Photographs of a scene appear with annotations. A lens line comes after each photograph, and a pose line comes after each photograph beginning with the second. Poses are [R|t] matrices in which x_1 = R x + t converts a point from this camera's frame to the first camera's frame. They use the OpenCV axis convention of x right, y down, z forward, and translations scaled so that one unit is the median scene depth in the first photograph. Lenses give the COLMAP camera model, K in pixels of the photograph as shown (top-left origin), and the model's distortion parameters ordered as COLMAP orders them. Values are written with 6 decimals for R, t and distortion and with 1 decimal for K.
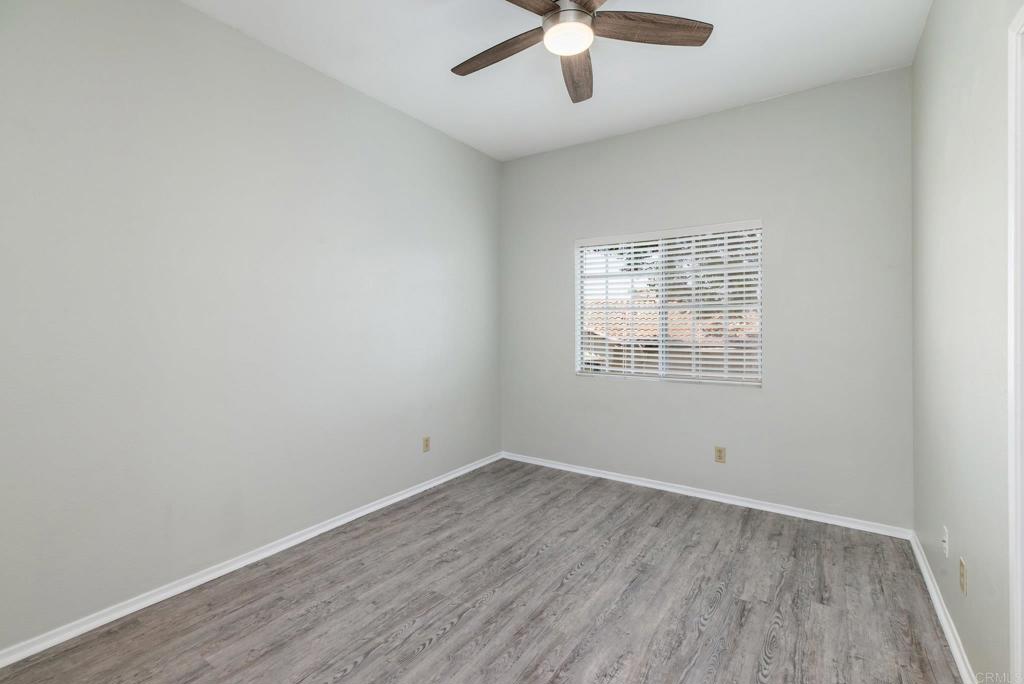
lens RADIAL K [[457.6, 0, 513.8], [0, 457.6, 311.8], [0, 0, 1]] dist [0.007635, -0.000366]
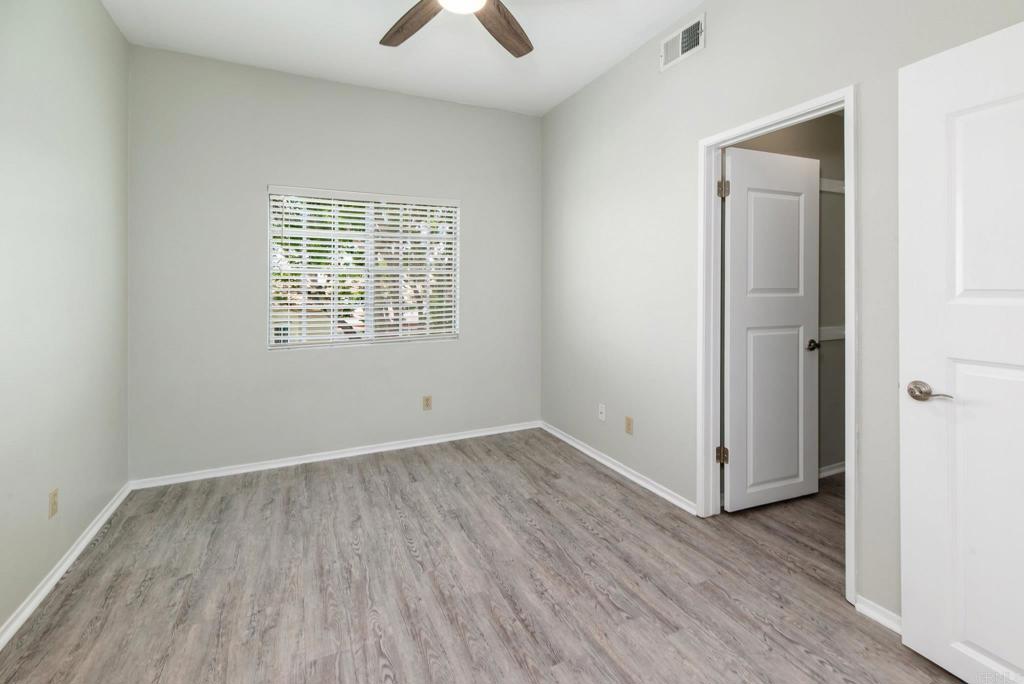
lens RADIAL K [[461.8, 0, 511.7], [0, 461.8, 279.8], [0, 0, 1]] dist [0.003593, 0.000111]
pose [[0.516073, 0.007308, 0.856513, -0.525420], [-0.015214, 0.999884, 0.000635, 0.007928], [-0.856409, -0.013359, 0.516125, 0.305576]]
